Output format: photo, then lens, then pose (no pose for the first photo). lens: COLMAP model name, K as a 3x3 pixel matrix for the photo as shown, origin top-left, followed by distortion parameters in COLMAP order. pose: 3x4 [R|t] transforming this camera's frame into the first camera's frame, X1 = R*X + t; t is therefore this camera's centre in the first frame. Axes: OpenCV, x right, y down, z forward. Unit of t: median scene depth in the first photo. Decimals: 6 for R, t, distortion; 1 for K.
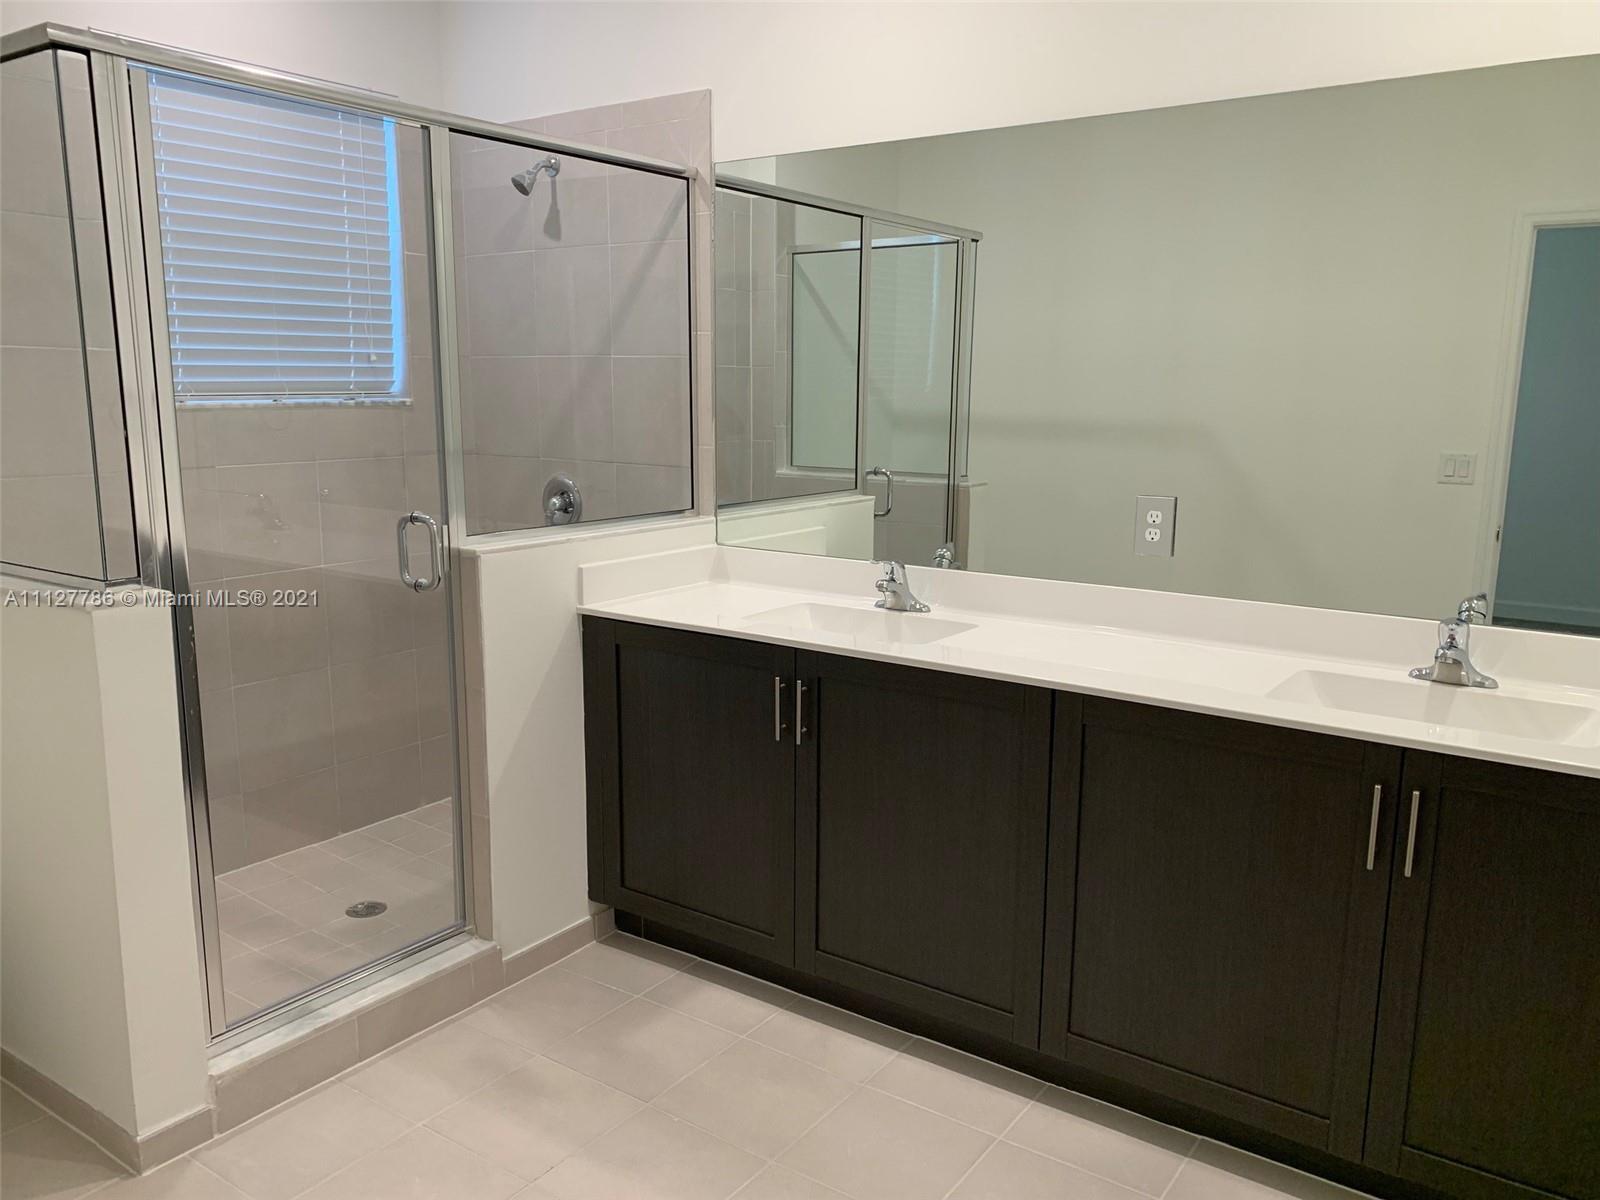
lens RADIAL K [[1224.7, 0, 799.4], [0, 1224.7, 614.1], [0, 0, 1]] dist [0.049503, -0.063931]
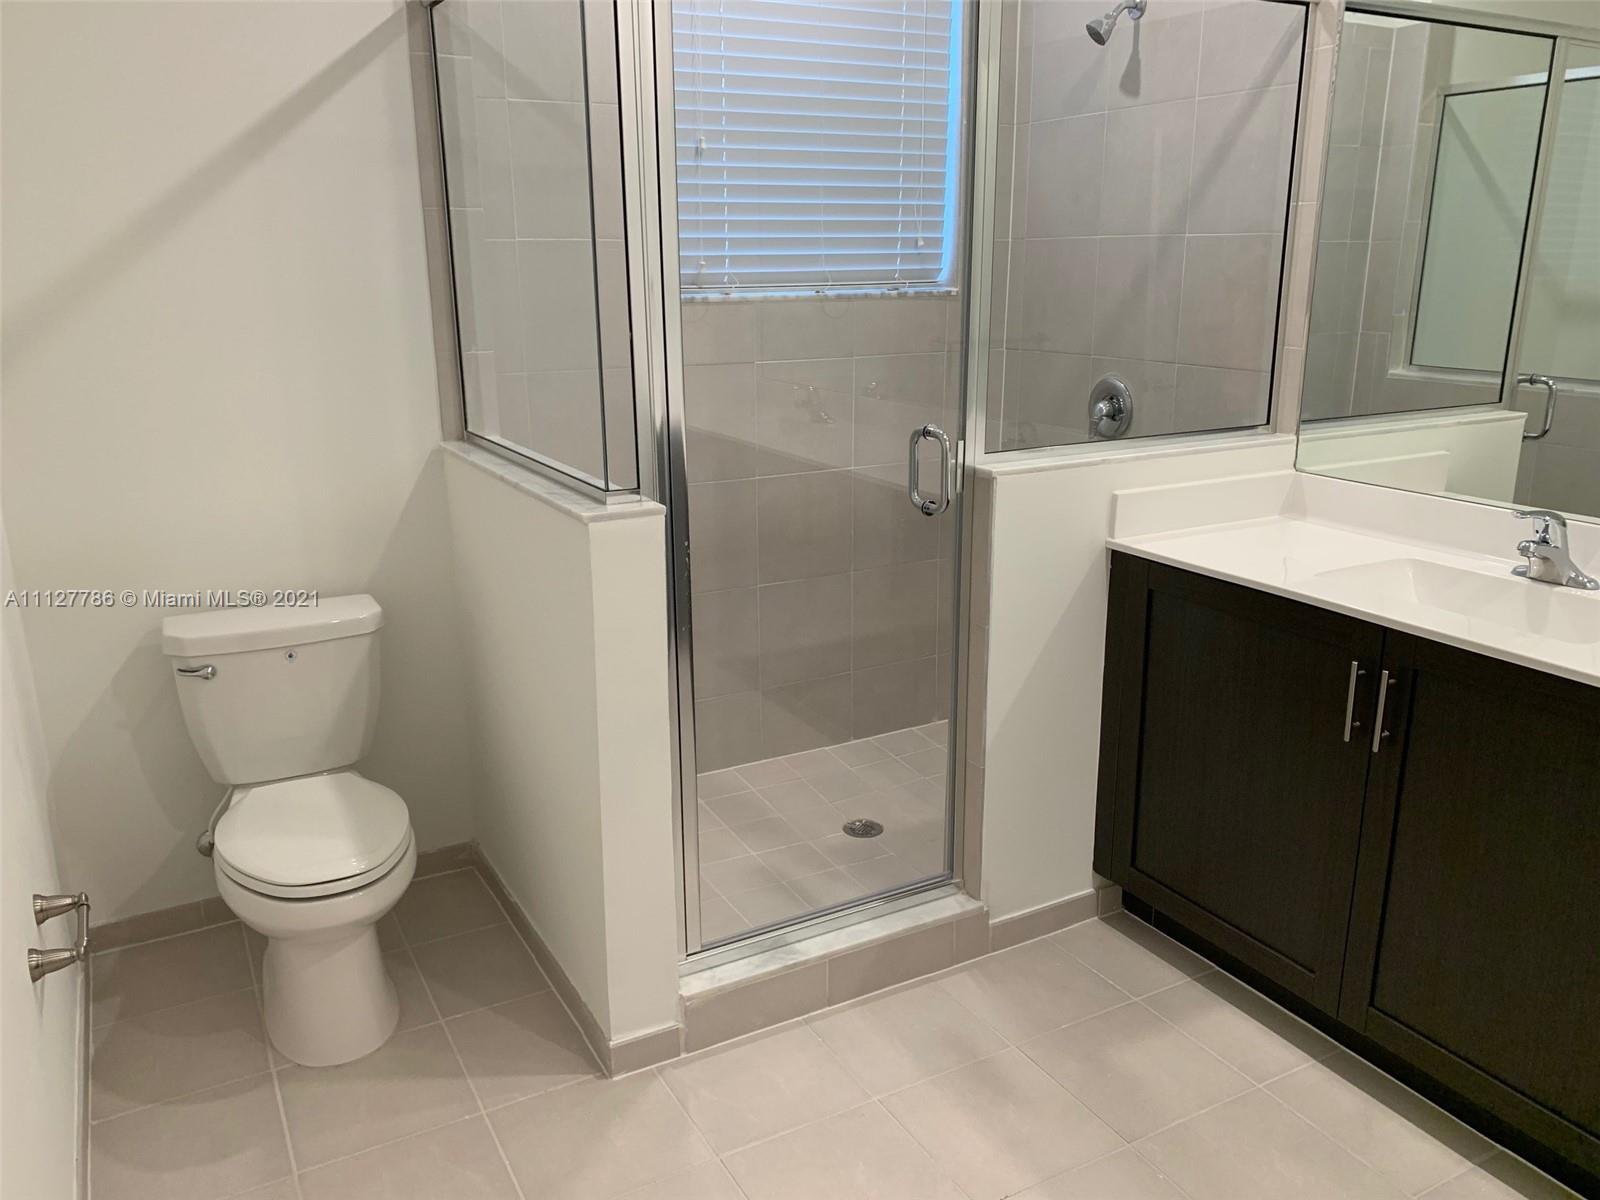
lens RADIAL K [[1224.7, 0, 811.4], [0, 1224.7, 592.3], [0, 0, 1]] dist [0.049503, -0.063931]
pose [[0.899366, 0.105697, -0.424227, -0.000940], [-0.071283, 0.992803, 0.096237, -0.036966], [0.431345, -0.056312, 0.900428, 0.142934]]
